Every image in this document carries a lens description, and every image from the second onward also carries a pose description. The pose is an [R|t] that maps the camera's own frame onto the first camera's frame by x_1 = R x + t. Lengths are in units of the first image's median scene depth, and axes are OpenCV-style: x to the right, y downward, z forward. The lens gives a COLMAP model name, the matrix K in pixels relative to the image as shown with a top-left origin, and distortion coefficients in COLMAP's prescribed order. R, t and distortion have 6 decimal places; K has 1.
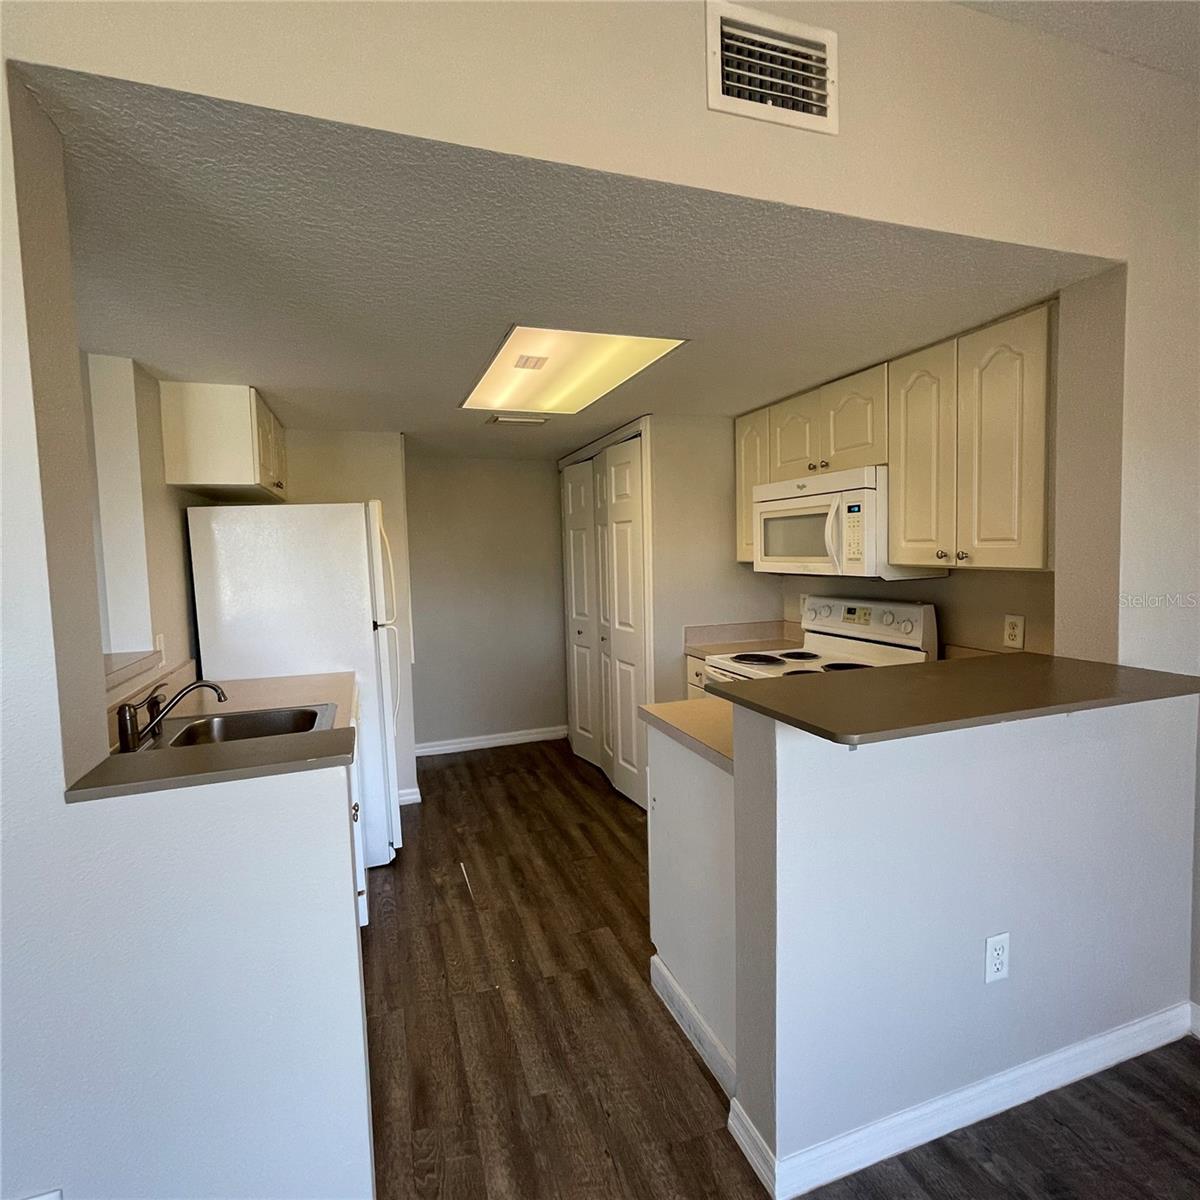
lens RADIAL K [[647.9, 0, 598.0], [0, 647.9, 597.0], [0, 0, 1]] dist [0.003133, 0.003941]
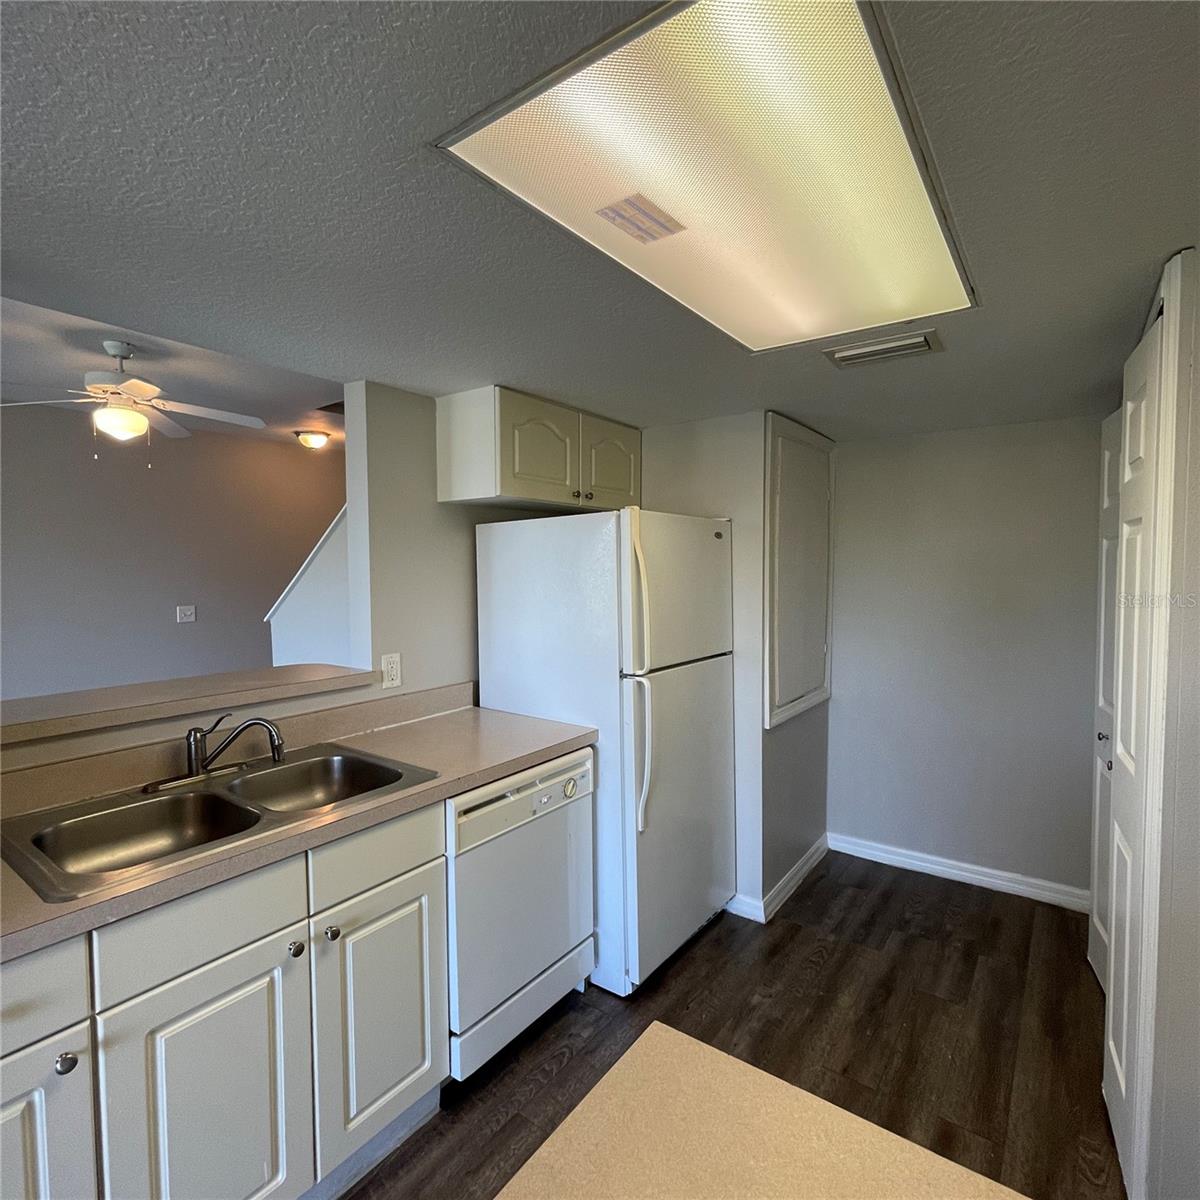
lens RADIAL K [[647.9, 0, 599.5], [0, 647.9, 598.7], [0, 0, 1]] dist [0.003133, 0.003941]
pose [[0.563414, 0.062396, -0.823815, 0.183938], [-0.072879, 0.997010, 0.025672, -0.044327], [0.822954, 0.045575, 0.566277, 0.406371]]
